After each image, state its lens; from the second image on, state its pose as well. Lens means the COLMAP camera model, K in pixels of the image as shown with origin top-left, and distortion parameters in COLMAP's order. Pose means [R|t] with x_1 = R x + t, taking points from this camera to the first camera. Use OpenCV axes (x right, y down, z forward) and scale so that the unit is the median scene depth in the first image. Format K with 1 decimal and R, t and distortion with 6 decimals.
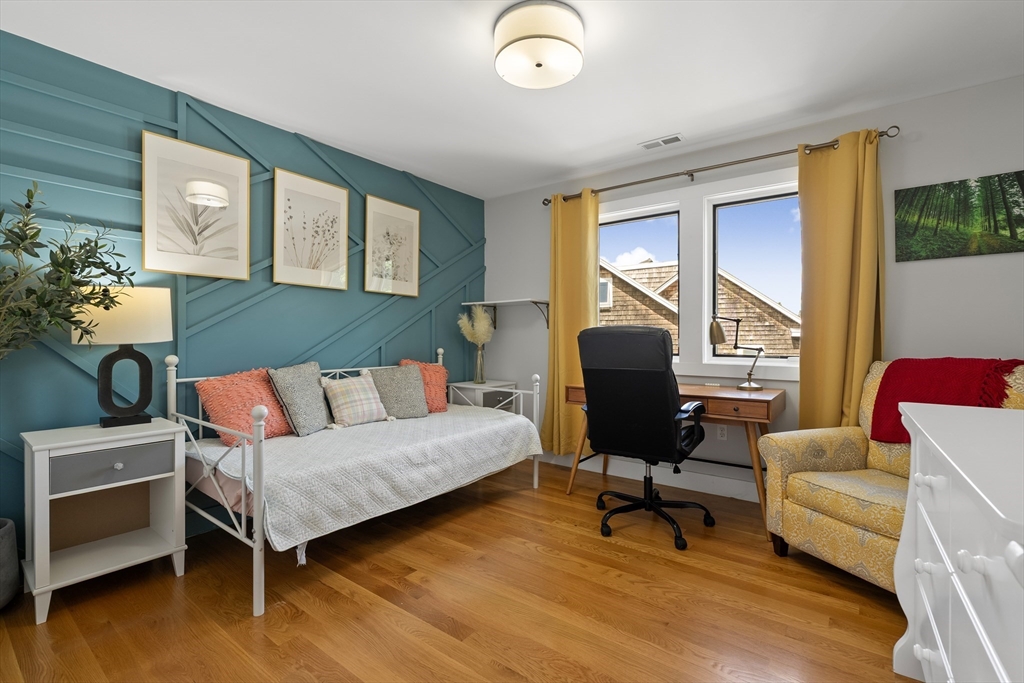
lens RADIAL K [[462.8, 0, 503.6], [0, 462.8, 342.9], [0, 0, 1]] dist [-0.008000, 0.001200]
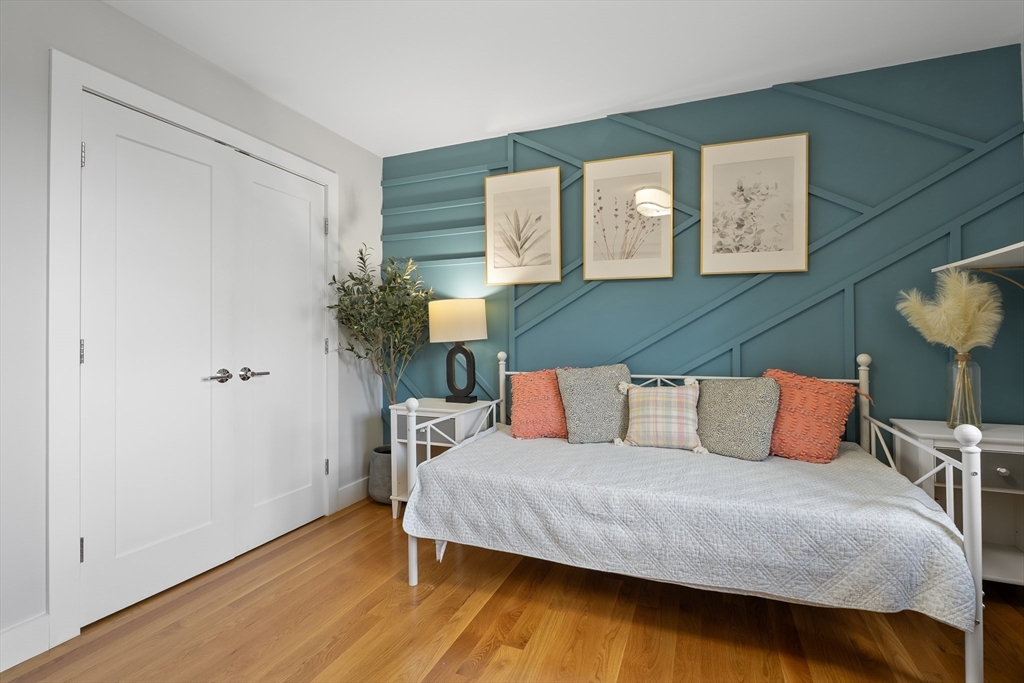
lens RADIAL K [[462.8, 0, 508.8], [0, 462.8, 333.3], [0, 0, 1]] dist [-0.008000, 0.001200]
pose [[0.285286, -0.012297, -0.958364, 0.383703], [-0.006477, 0.999870, -0.014757, -0.003590], [0.958421, 0.010417, 0.285169, 0.558436]]
